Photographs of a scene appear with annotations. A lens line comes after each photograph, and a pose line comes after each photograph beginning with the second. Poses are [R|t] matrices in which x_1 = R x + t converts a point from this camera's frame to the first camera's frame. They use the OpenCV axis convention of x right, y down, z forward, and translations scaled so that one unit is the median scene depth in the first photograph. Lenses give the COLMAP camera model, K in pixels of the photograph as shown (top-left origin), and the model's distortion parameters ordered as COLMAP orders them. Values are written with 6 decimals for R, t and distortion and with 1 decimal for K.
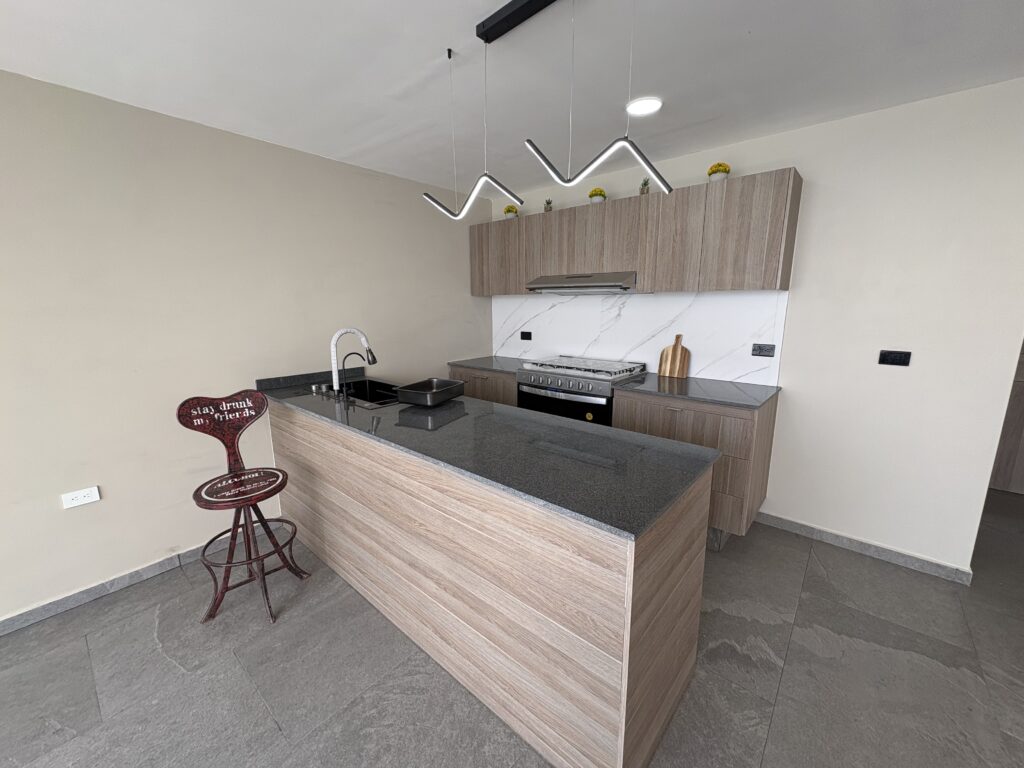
lens RADIAL K [[410.4, 0, 512.6], [0, 410.4, 384.0], [0, 0, 1]] dist [-0.000483, 0.000941]
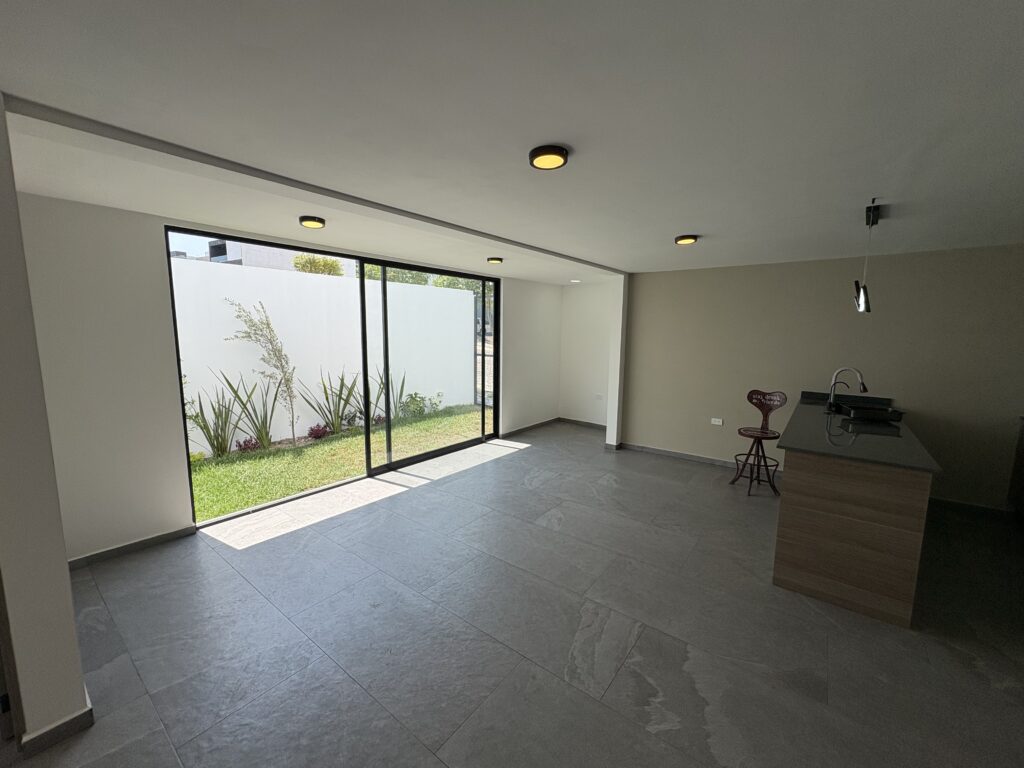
lens RADIAL K [[410.4, 0, 513.1], [0, 410.4, 382.4], [0, 0, 1]] dist [-0.000483, 0.000941]
pose [[0.055708, 0.130324, -0.989905, 1.268832], [-0.201640, 0.972485, 0.116683, -0.001632], [0.977874, 0.193104, 0.080453, -0.448710]]
